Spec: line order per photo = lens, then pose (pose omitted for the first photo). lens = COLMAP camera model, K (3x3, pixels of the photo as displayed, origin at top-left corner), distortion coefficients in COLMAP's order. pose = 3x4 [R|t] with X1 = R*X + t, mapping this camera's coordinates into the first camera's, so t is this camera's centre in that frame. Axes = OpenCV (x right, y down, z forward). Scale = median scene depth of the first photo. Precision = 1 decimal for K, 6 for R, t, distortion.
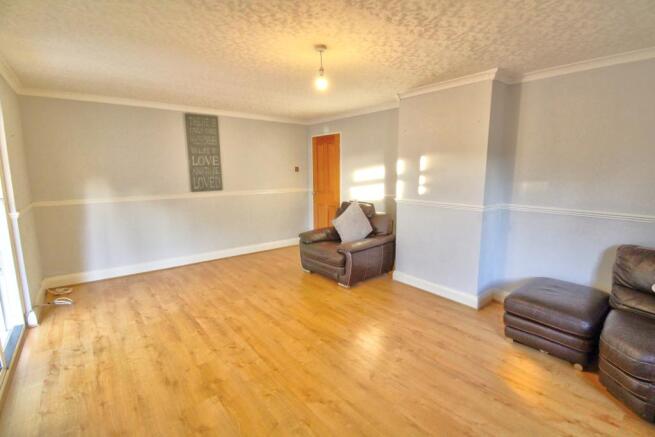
lens RADIAL K [[306.5, 0, 330.0], [0, 306.5, 214.8], [0, 0, 1]] dist [-0.003737, -0.001765]
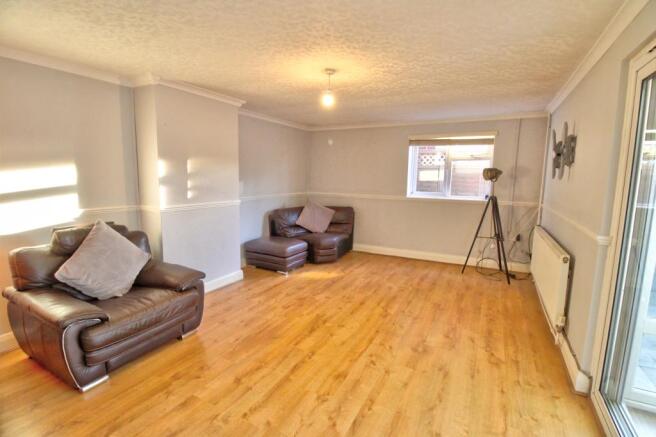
lens RADIAL K [[307.0, 0, 329.9], [0, 307.0, 218.6], [0, 0, 1]] dist [-0.003737, -0.001765]
pose [[-0.387574, -0.129461, 0.912703, -1.015642], [0.124826, 0.973600, 0.191106, -0.183272], [-0.913348, 0.187997, -0.361182, 1.313445]]
